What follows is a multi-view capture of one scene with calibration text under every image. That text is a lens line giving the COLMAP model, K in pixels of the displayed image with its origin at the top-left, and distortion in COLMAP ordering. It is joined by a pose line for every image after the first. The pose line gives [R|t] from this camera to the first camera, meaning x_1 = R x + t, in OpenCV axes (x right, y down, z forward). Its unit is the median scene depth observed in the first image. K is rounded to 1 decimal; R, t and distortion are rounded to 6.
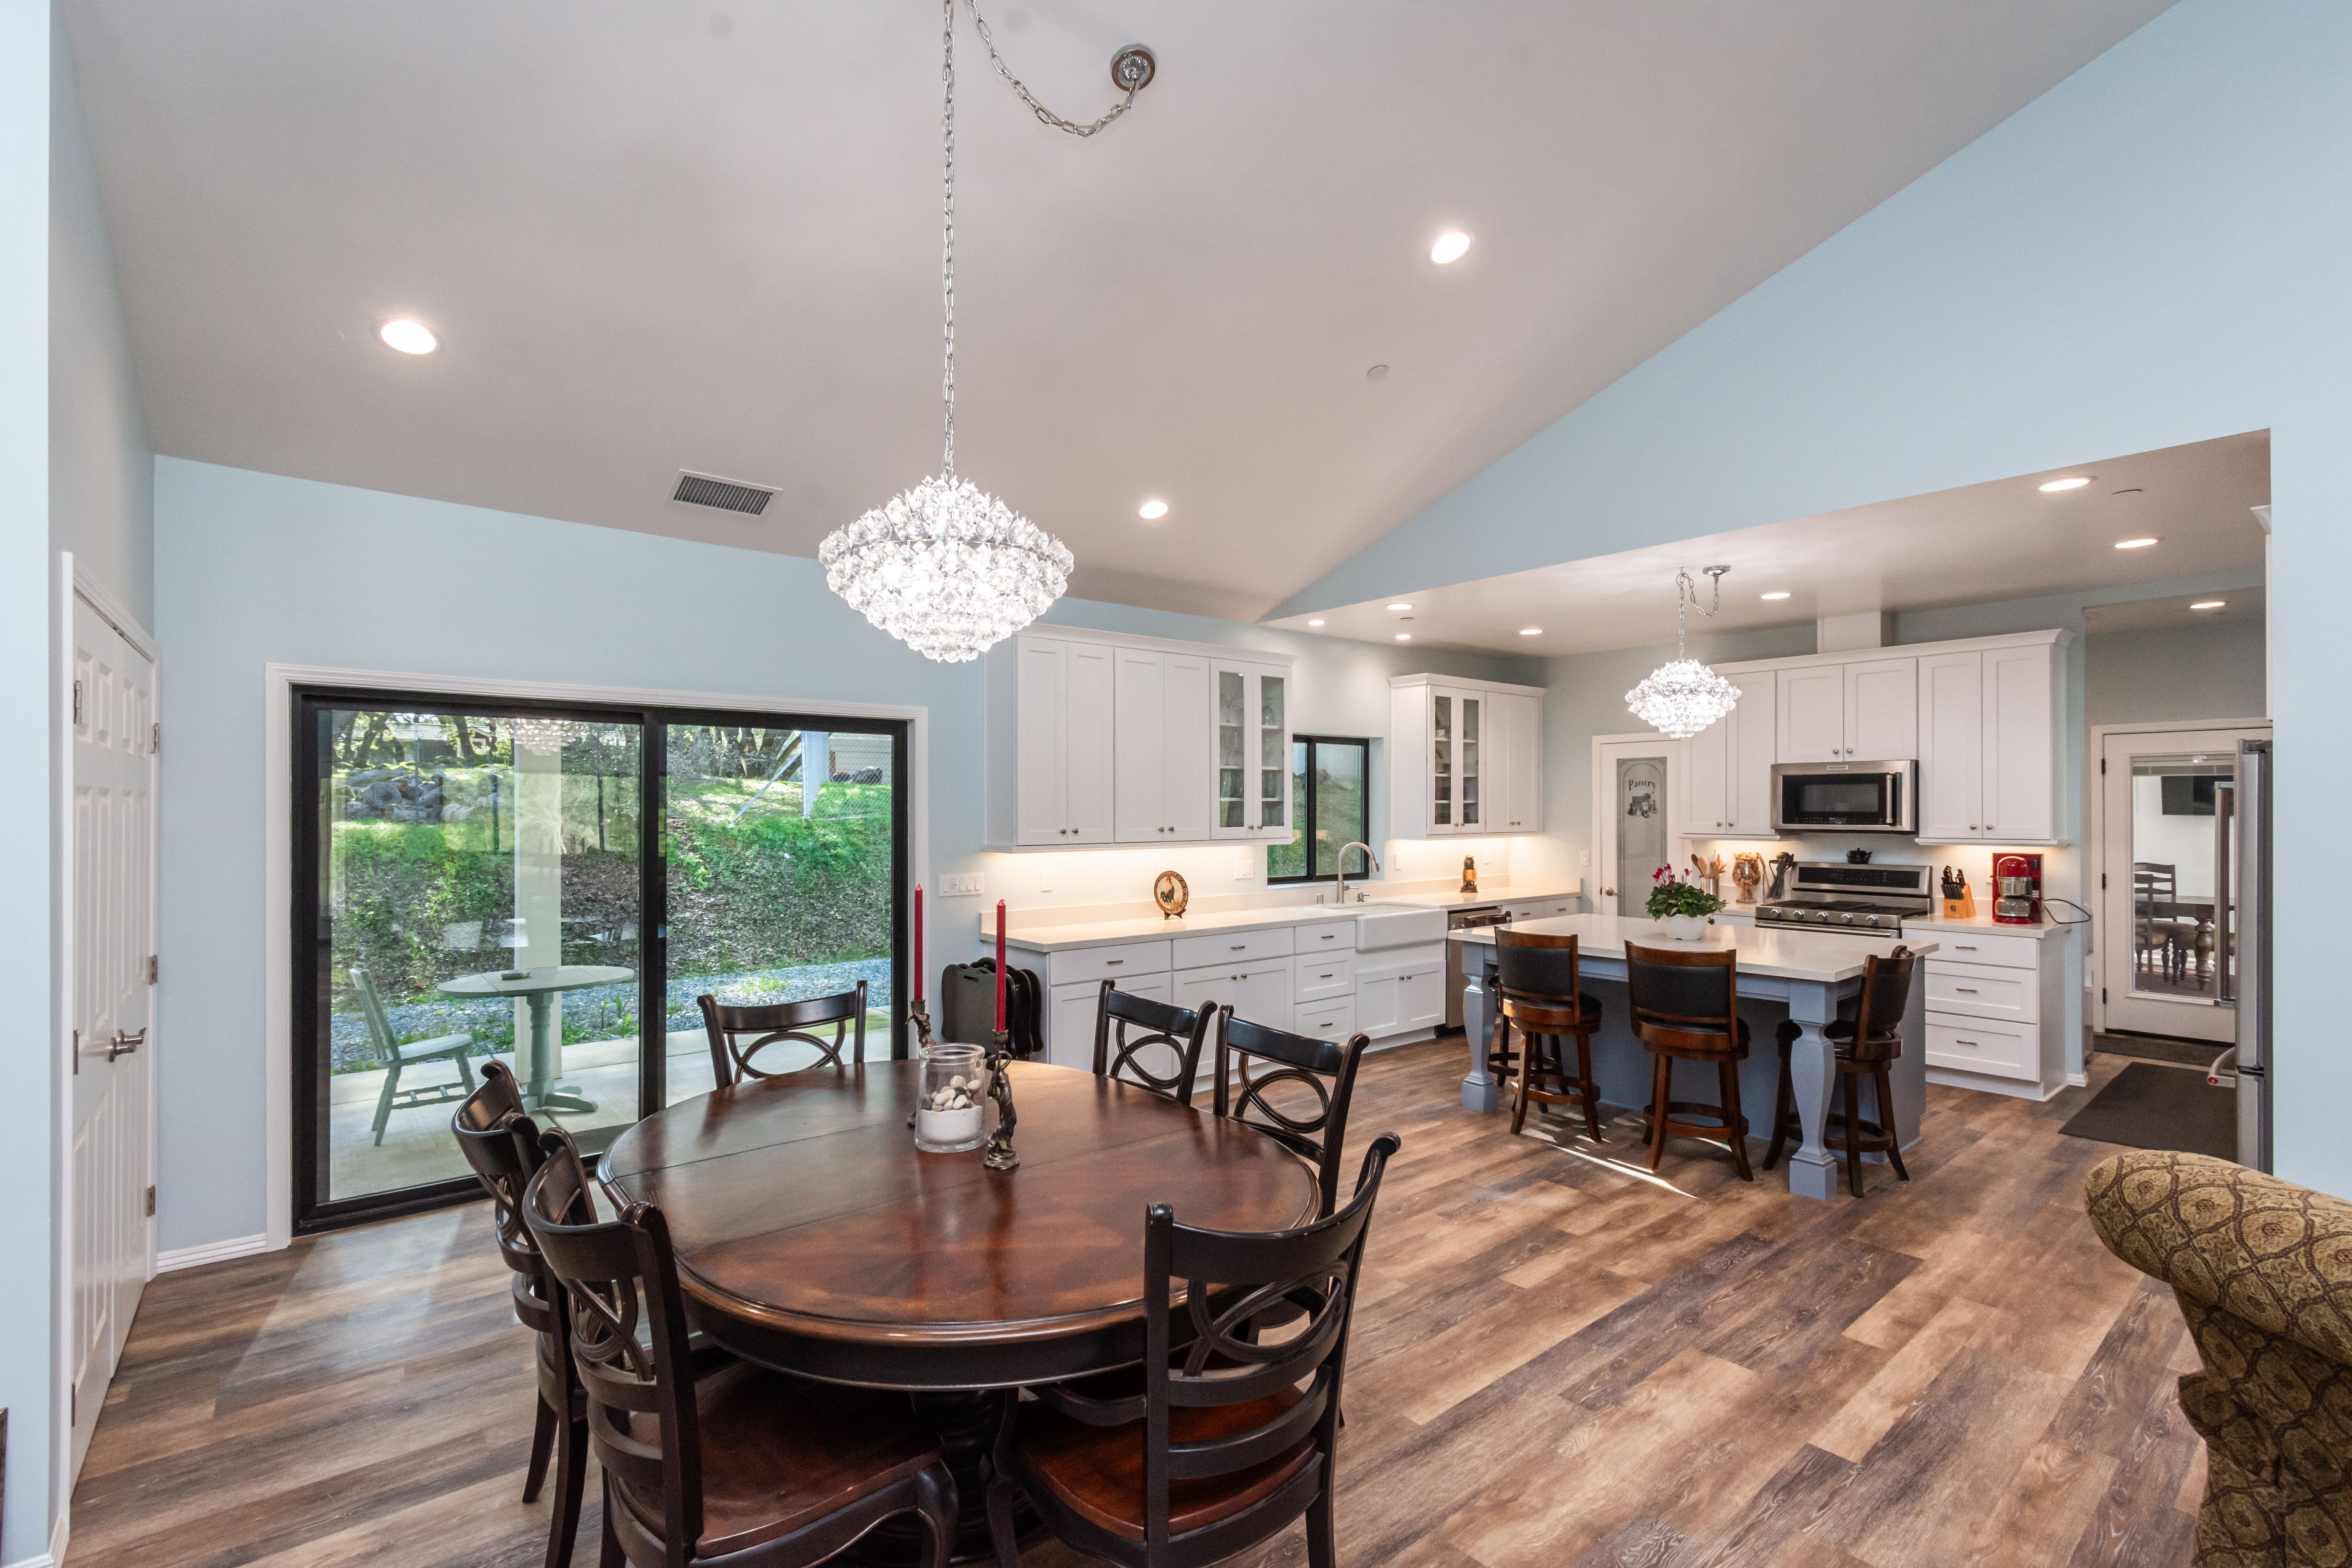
lens RADIAL K [[1048.7, 0, 1172.4], [0, 1048.7, 809.4], [0, 0, 1]] dist [0.001707, 0.000272]
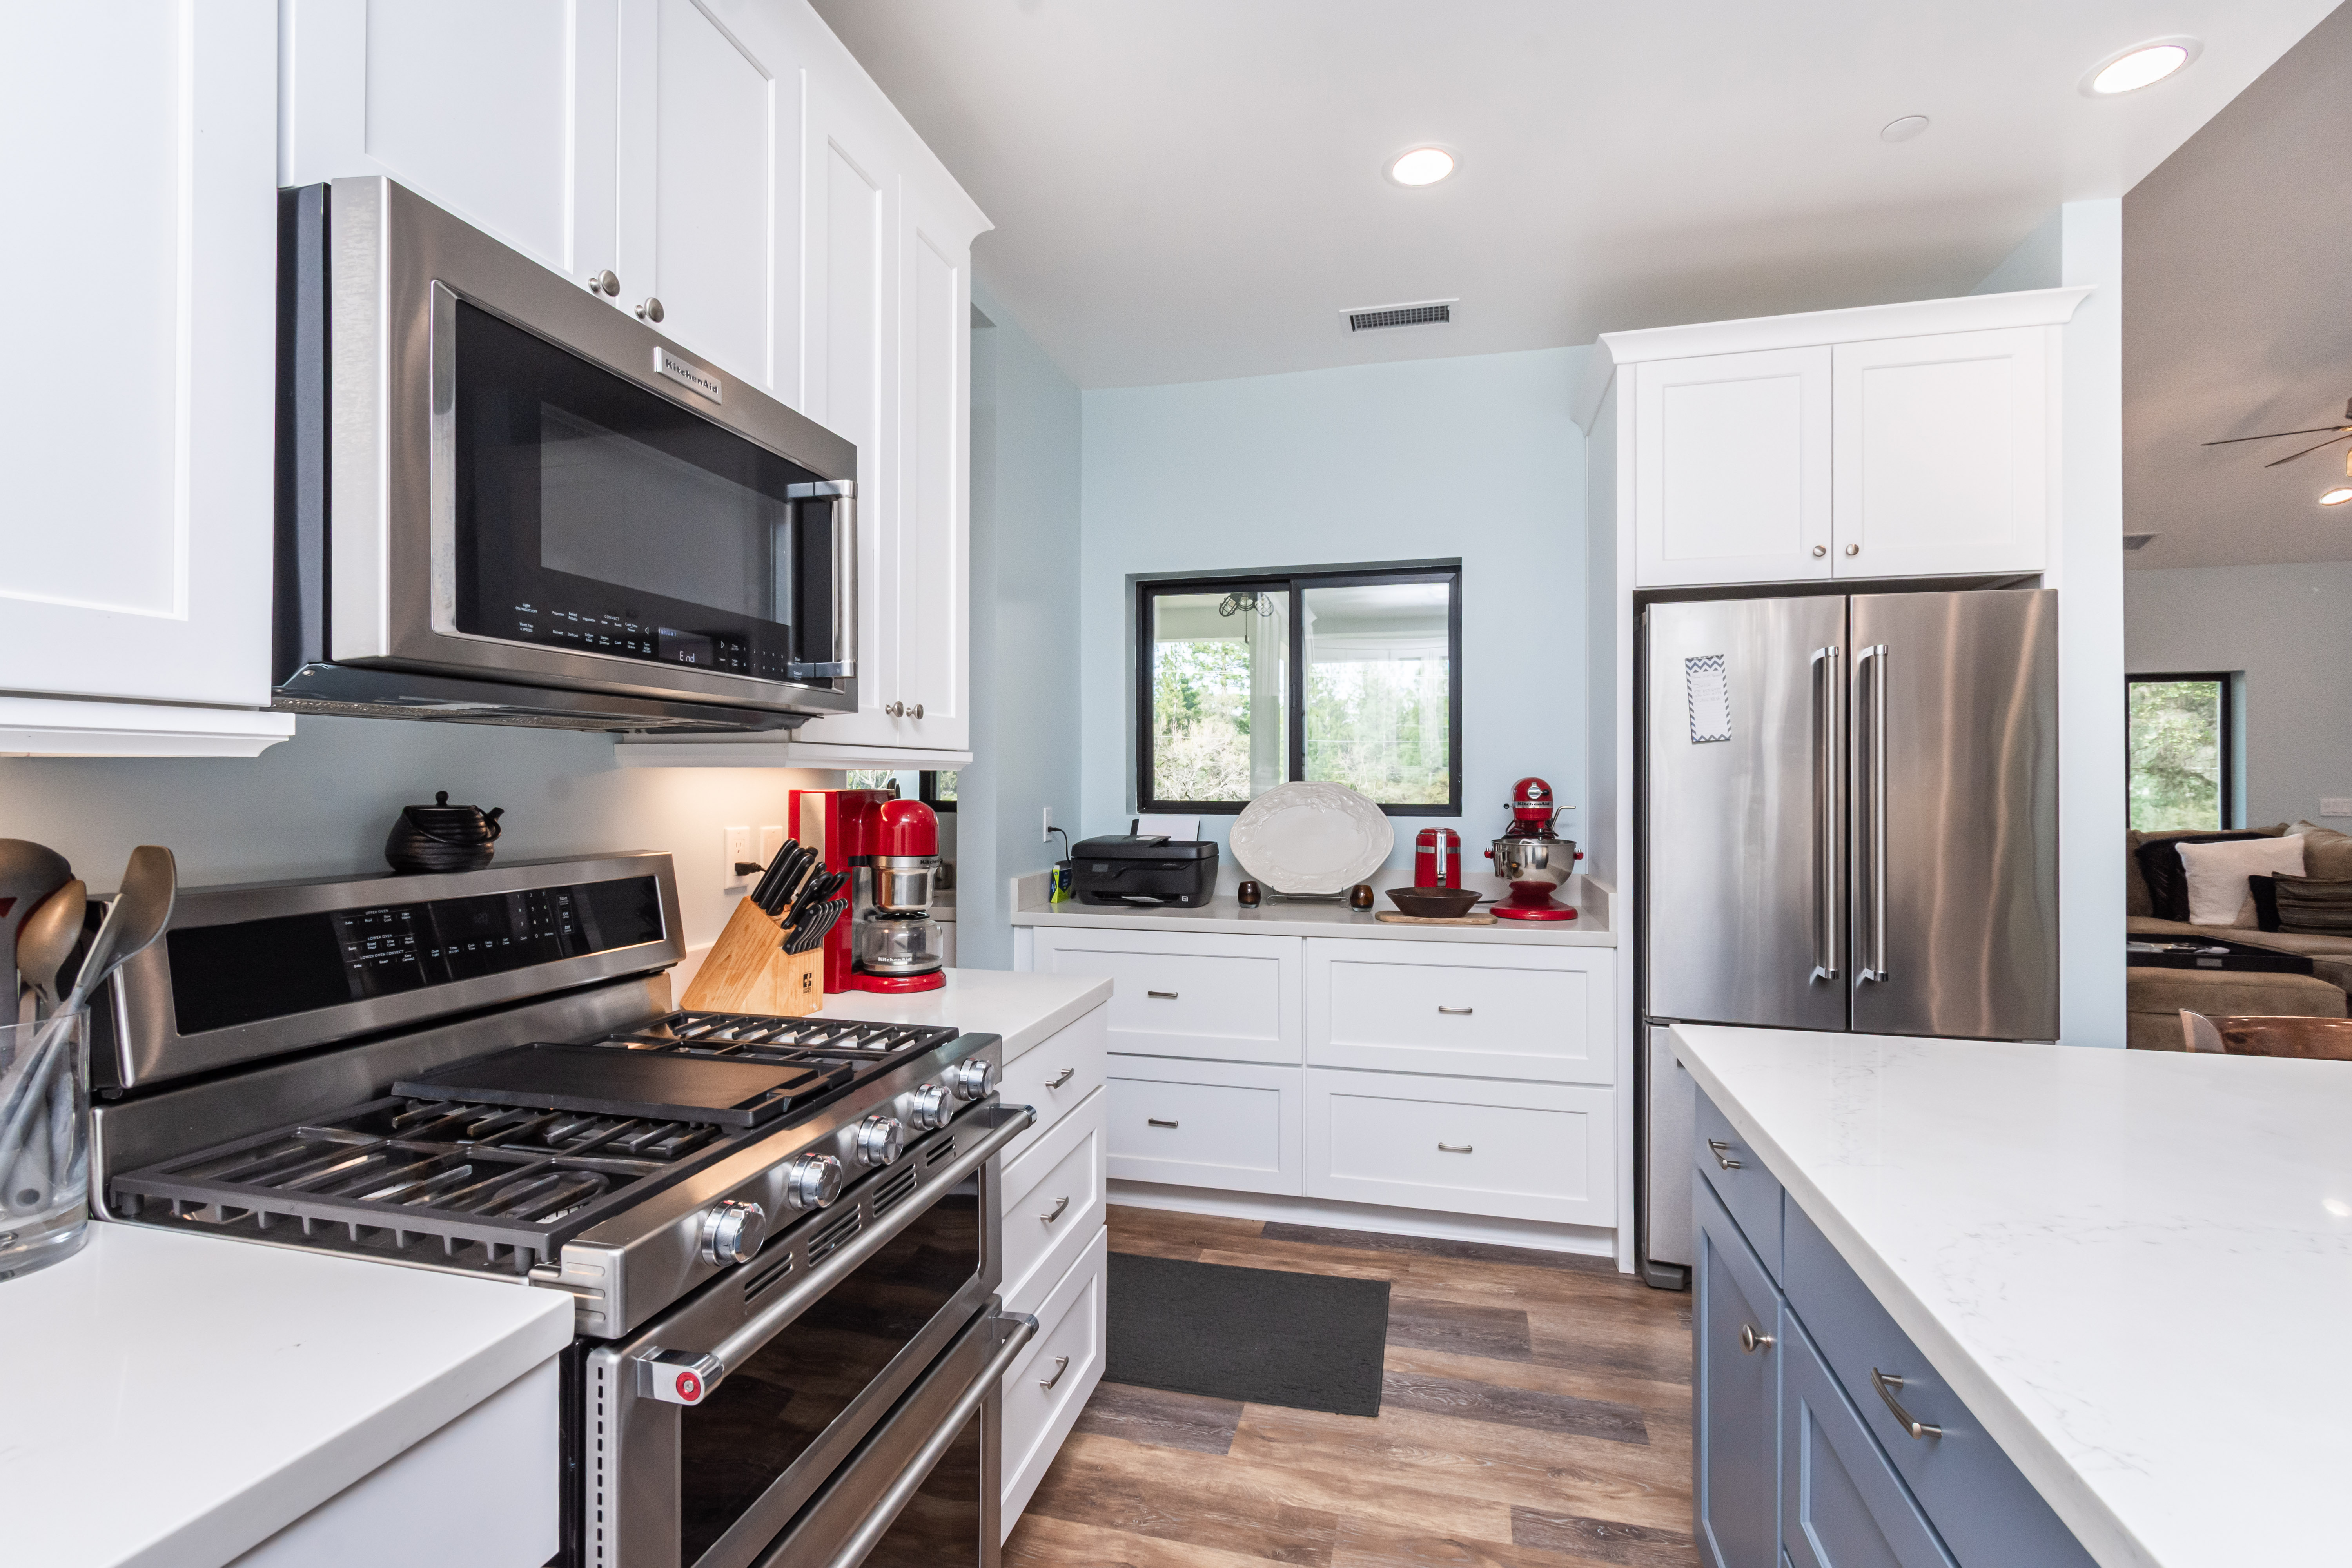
lens RADIAL K [[1059.6, 0, 1176.7], [0, 1059.6, 769.7], [0, 0, 1]] dist [-0.000646, -0.000298]
pose [[-0.591001, 0.007217, 0.806639, 0.456494], [-0.000825, 0.999954, -0.009551, 0.038503], [-0.806671, -0.006310, -0.590968, 1.124615]]
